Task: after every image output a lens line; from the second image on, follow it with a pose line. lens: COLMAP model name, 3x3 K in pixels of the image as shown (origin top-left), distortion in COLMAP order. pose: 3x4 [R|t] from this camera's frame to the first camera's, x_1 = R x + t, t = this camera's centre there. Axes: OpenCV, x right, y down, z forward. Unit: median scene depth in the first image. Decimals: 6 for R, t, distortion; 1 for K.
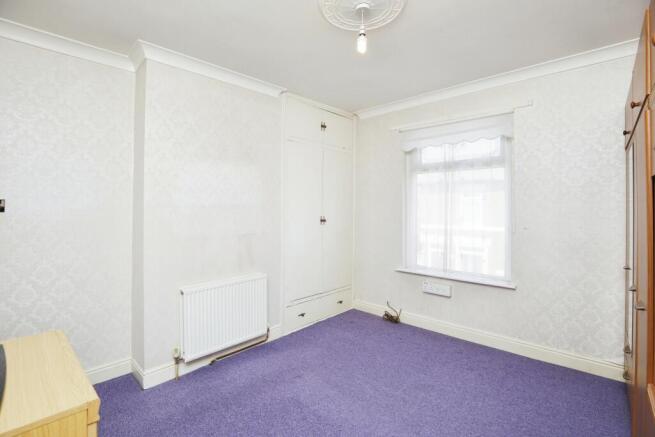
lens RADIAL K [[297.8, 0, 327.5], [0, 297.8, 201.3], [0, 0, 1]] dist [-0.003593, -0.000224]
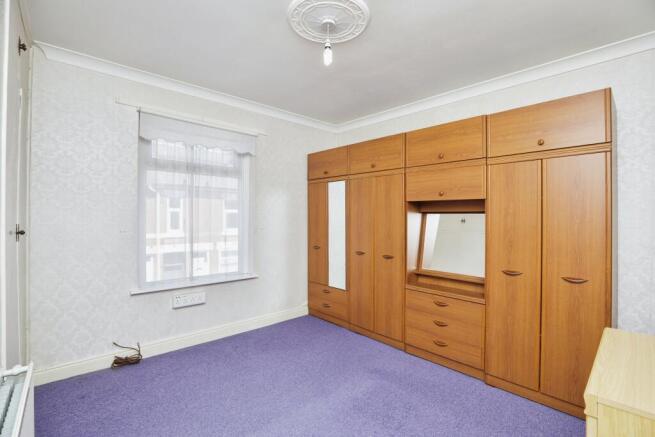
lens RADIAL K [[307.7, 0, 331.1], [0, 307.7, 215.5], [0, 0, 1]] dist [-0.020174, -0.000002]
pose [[0.101327, 0.006638, 0.994831, -0.533066], [-0.029741, 0.999551, -0.003640, 0.023314], [-0.994409, -0.029218, 0.101479, 0.477229]]
